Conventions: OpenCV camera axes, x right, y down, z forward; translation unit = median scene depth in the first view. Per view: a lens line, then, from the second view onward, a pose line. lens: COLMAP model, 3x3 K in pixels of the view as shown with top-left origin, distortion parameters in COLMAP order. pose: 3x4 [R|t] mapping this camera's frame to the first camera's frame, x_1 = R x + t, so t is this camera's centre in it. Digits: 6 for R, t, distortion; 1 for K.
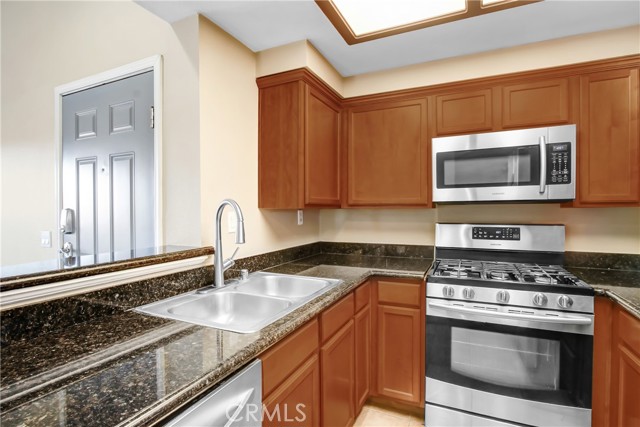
lens RADIAL K [[332.1, 0, 316.2], [0, 332.1, 214.4], [0, 0, 1]] dist [-0.021638, -0.000341]
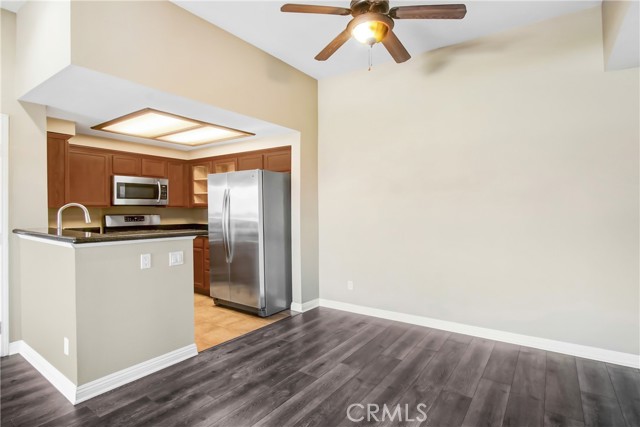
lens RADIAL K [[322.1, 0, 306.1], [0, 322.1, 204.3], [0, 0, 1]] dist [-0.010259, 0.000163]
pose [[0.186463, 0.016598, 0.982322, -1.542071], [0.012192, 0.999741, -0.019207, 0.014767], [-0.982386, 0.015558, 0.186213, -0.634570]]
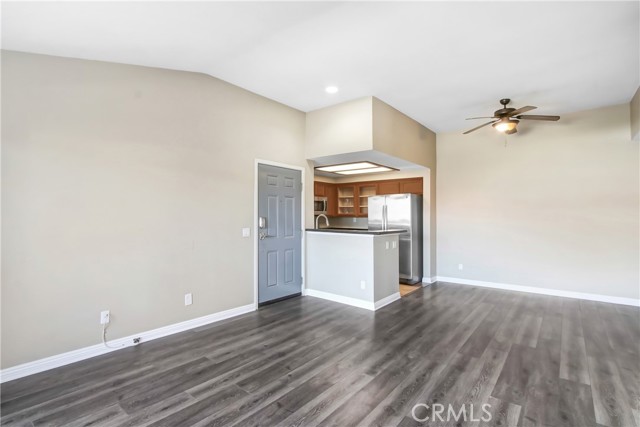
lens RADIAL K [[312.5, 0, 307.6], [0, 312.5, 211.4], [0, 0, 1]] dist [-0.020954, 0.001540]
pose [[0.240147, 0.017730, 0.970575, -2.850466], [0.013294, 0.999679, -0.021551, -0.005334], [-0.970646, 0.018078, 0.239834, 0.227205]]
